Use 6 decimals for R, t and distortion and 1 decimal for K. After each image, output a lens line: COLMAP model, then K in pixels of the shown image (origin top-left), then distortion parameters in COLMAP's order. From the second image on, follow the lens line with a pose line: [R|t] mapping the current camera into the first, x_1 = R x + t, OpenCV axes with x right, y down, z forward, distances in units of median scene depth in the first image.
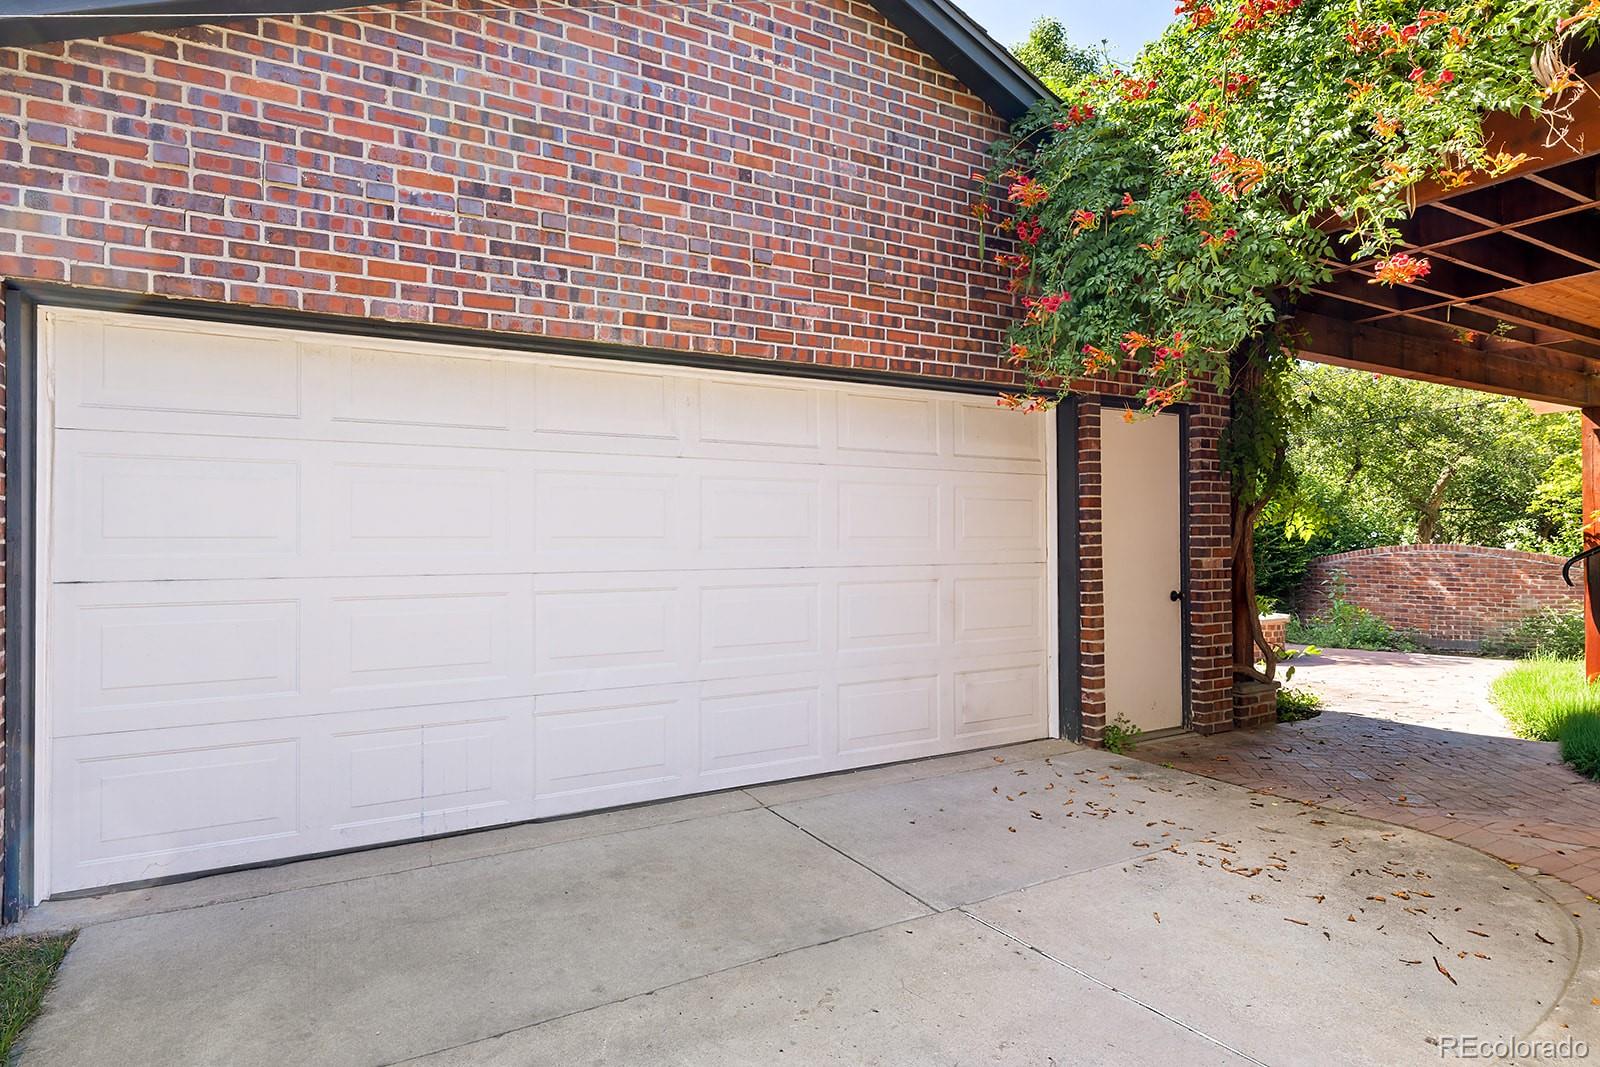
lens RADIAL K [[879.2, 0, 800.0], [0, 879.2, 533.5], [0, 0, 1]] dist [-0.002248, 0.001090]
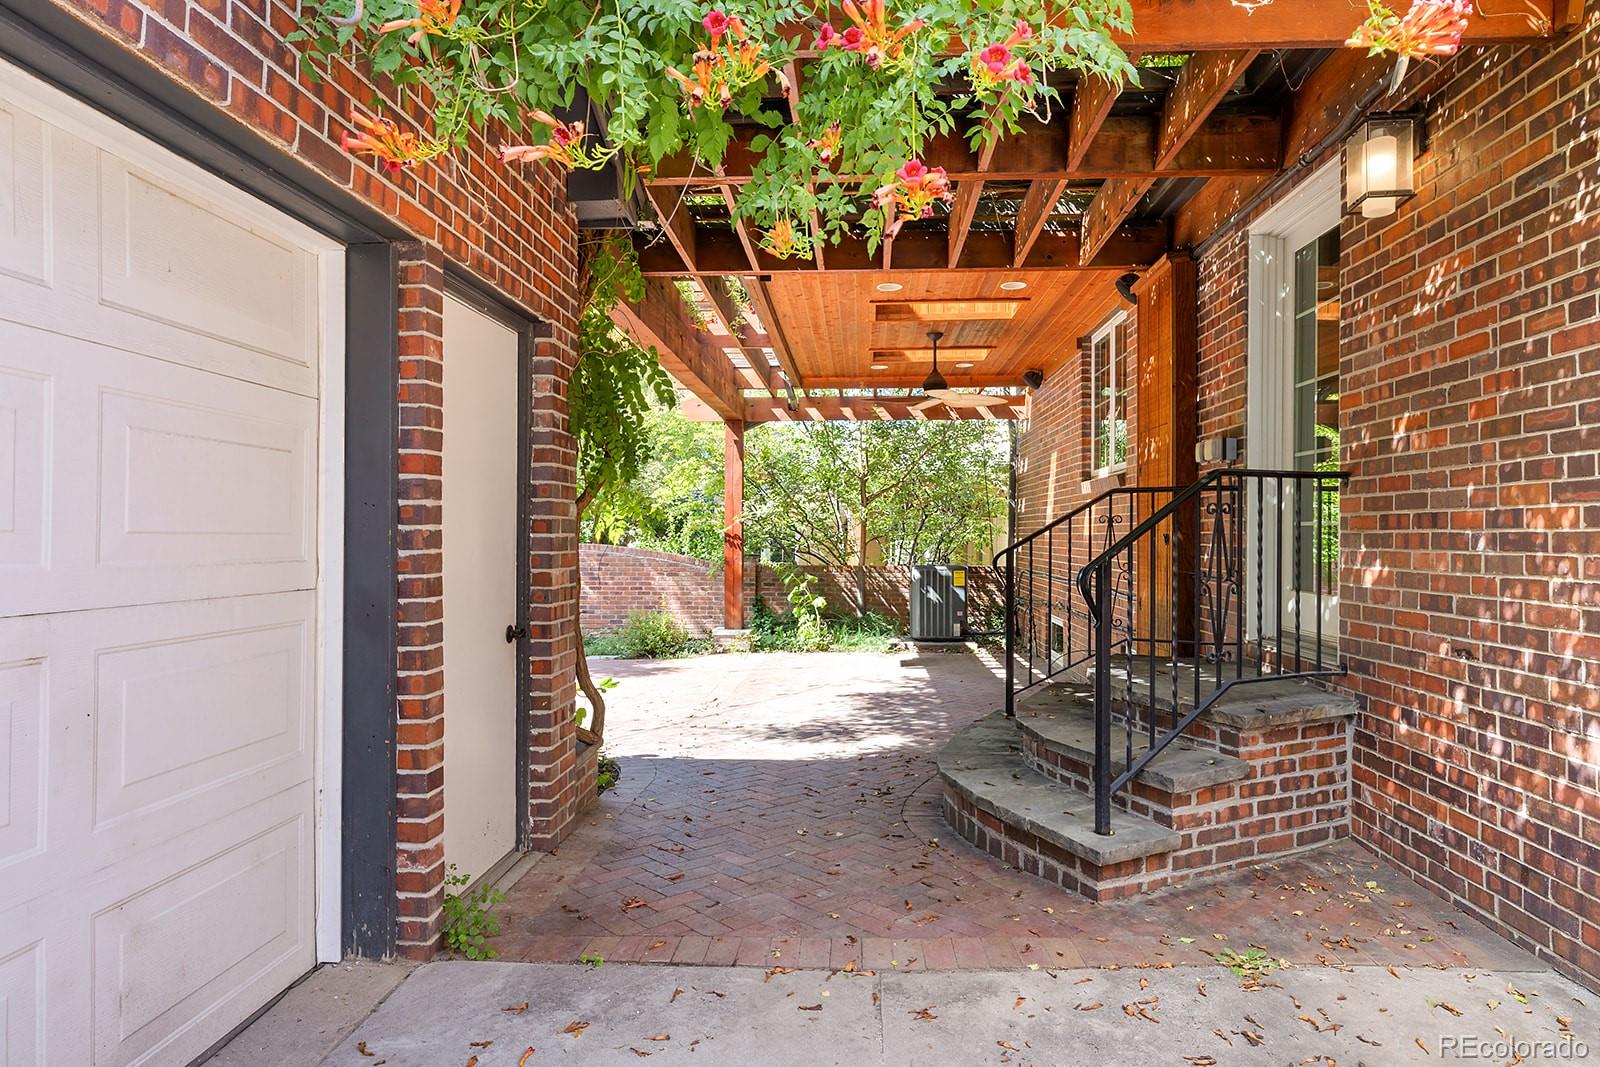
lens RADIAL K [[879.2, 0, 800.0], [0, 879.2, 533.5], [0, 0, 1]] dist [-0.002248, 0.001090]
pose [[0.536724, 0.007232, 0.843727, 0.027581], [-0.009093, 0.999955, -0.002787, 0.002704], [-0.843709, -0.006177, 0.536765, 0.552367]]
